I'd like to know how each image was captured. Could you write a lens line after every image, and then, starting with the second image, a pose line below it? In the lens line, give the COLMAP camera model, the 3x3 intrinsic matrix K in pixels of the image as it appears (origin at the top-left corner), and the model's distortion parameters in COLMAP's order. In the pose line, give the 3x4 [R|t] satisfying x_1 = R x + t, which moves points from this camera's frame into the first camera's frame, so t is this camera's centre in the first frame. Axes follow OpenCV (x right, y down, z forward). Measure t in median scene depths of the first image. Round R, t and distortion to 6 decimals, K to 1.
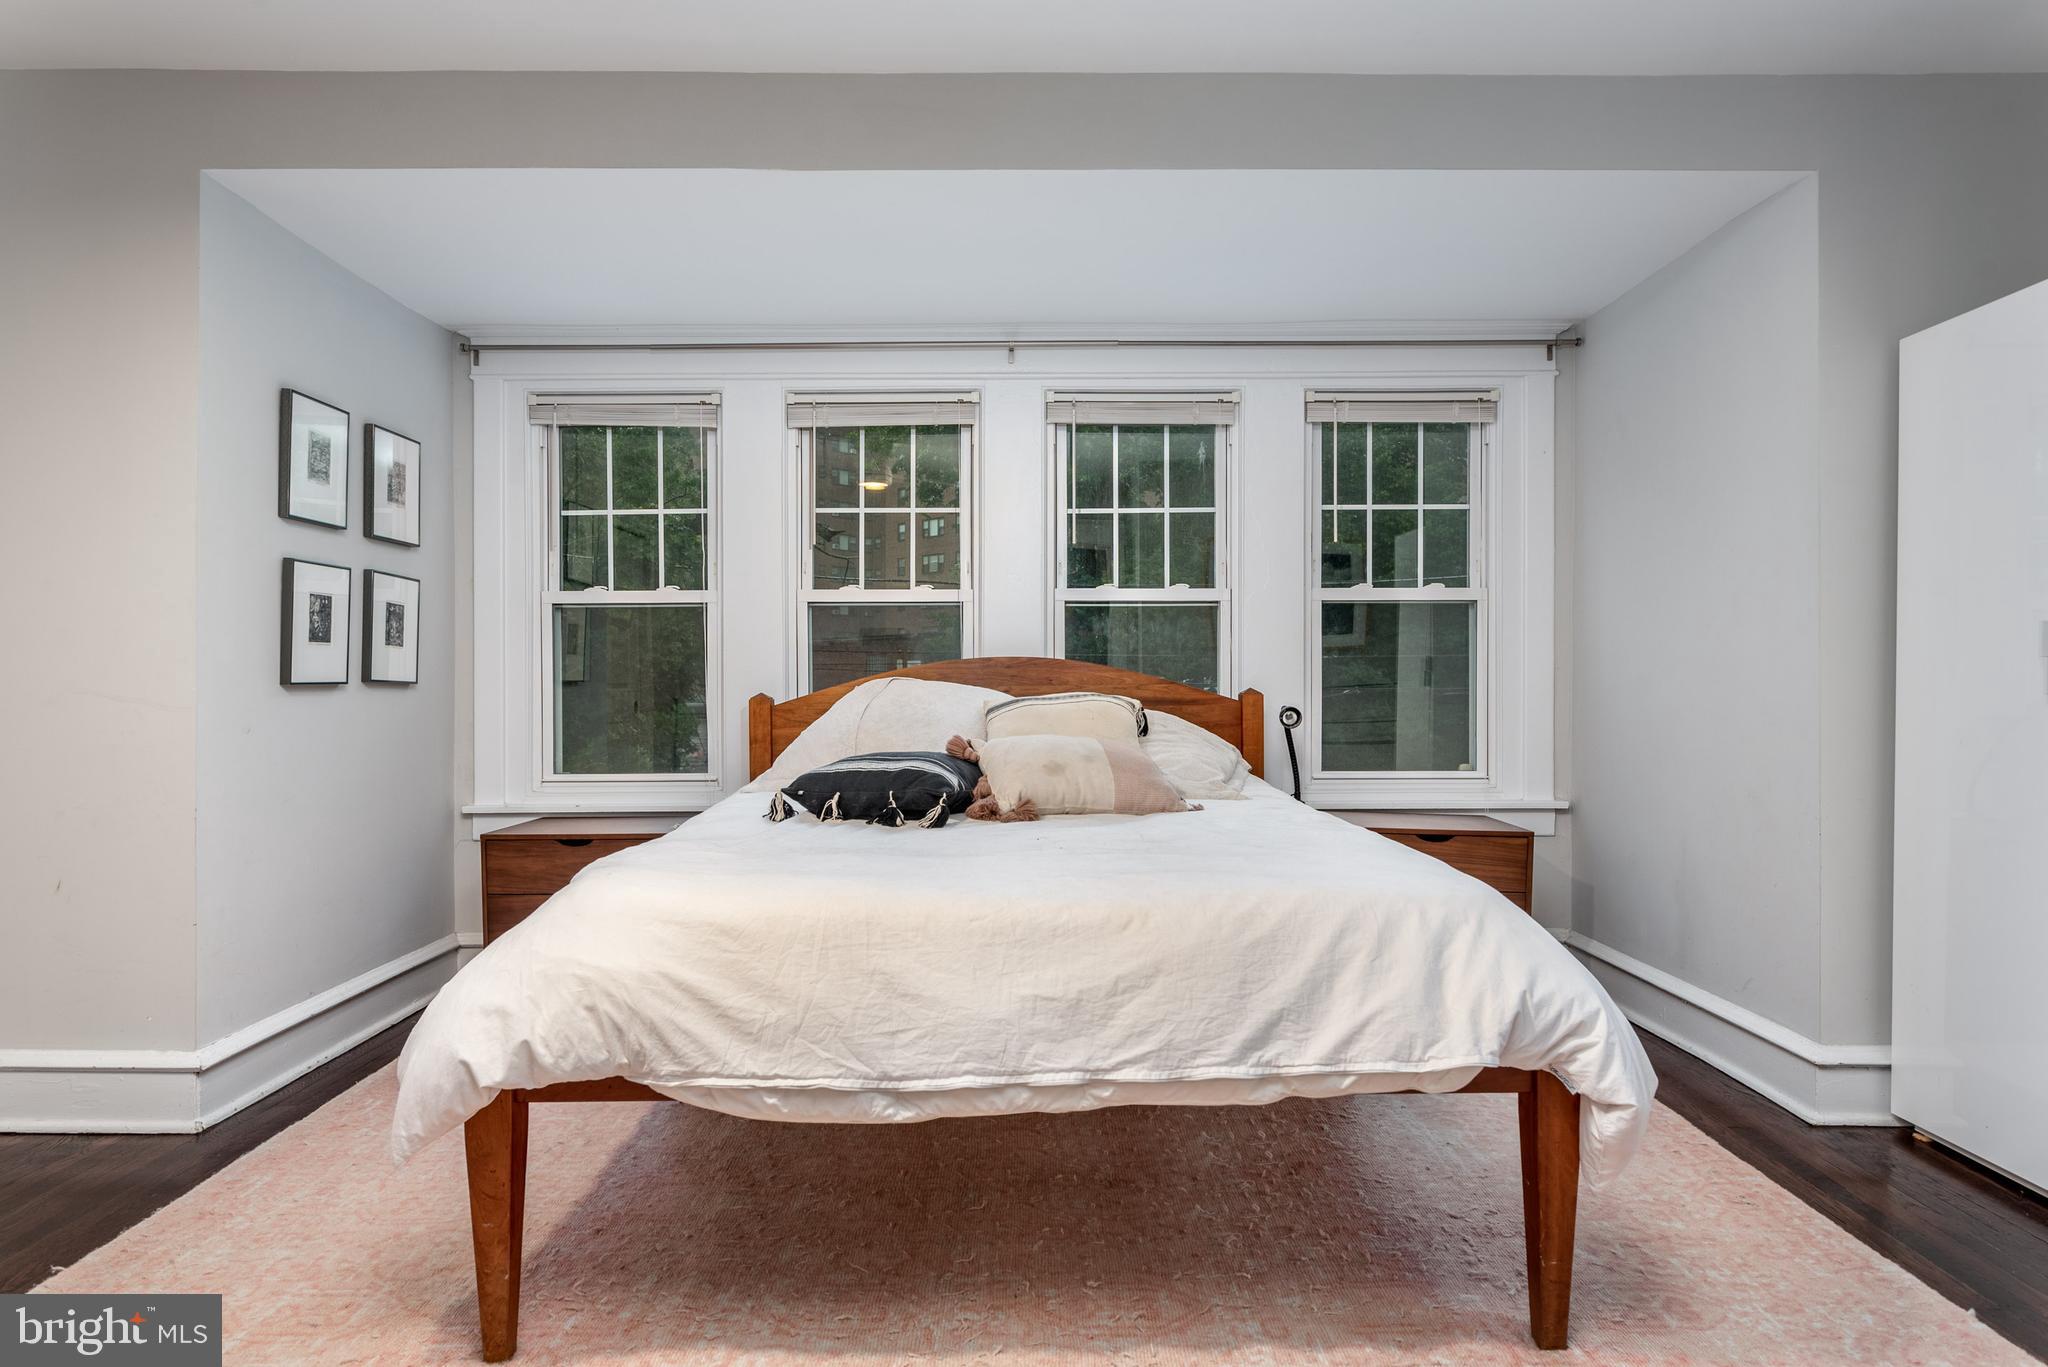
lens RADIAL K [[1190.6, 0, 1025.0], [0, 1190.6, 679.5], [0, 0, 1]] dist [0.000134, -0.001997]
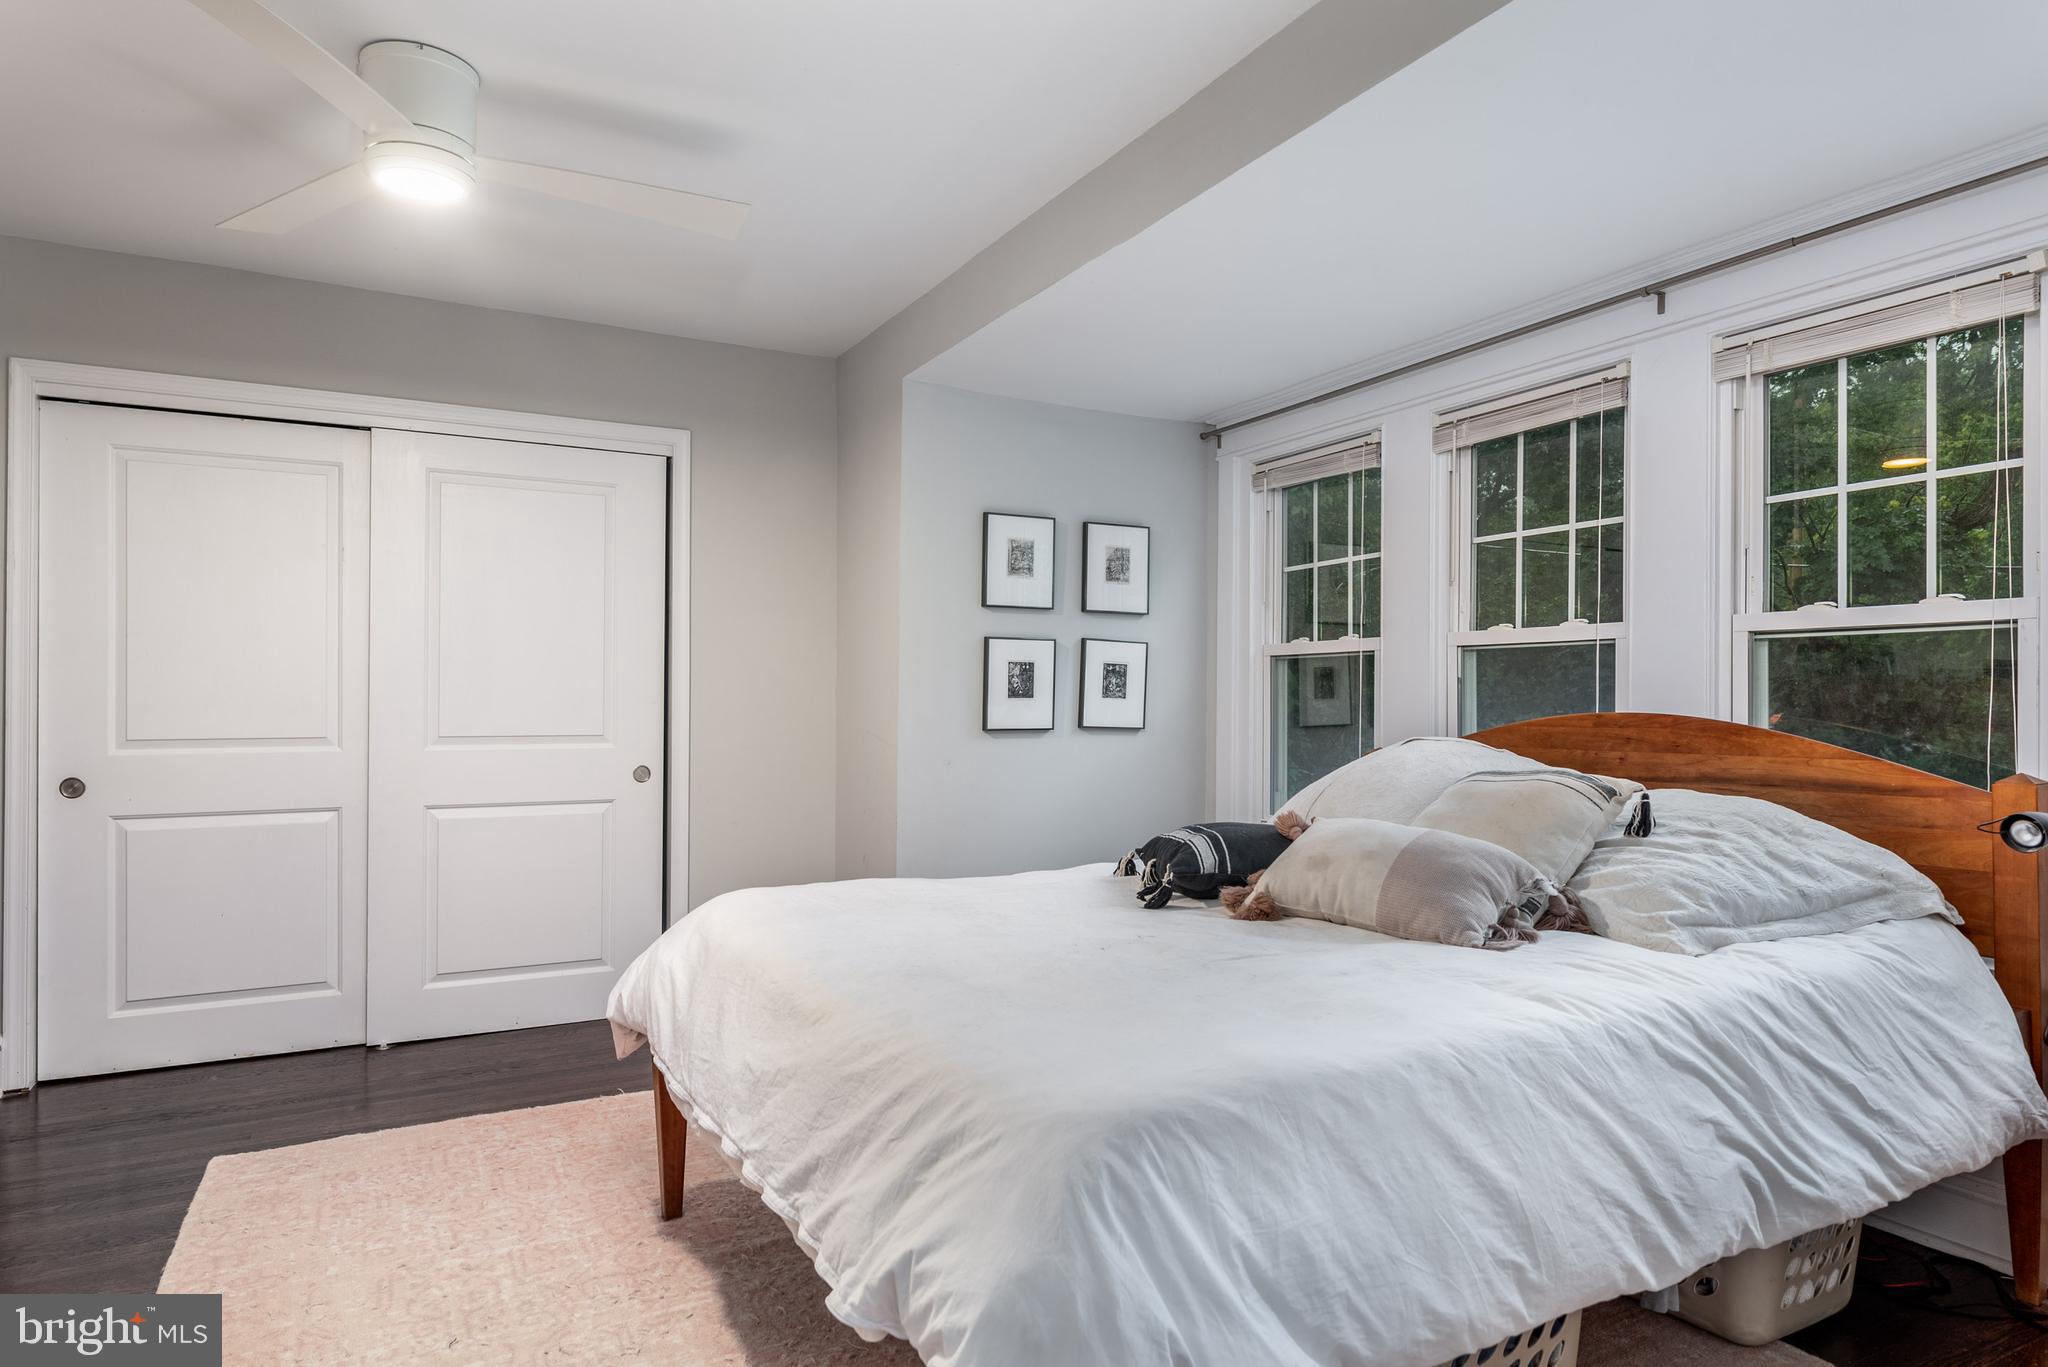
lens RADIAL K [[1190.6, 0, 1032.3], [0, 1190.6, 692.8], [0, 0, 1]] dist [0.000134, -0.001997]
pose [[0.471627, -0.000739, -0.881798, 0.502992], [-0.007215, 0.999963, -0.004697, -0.027315], [0.881769, 0.008578, 0.471604, 0.346470]]
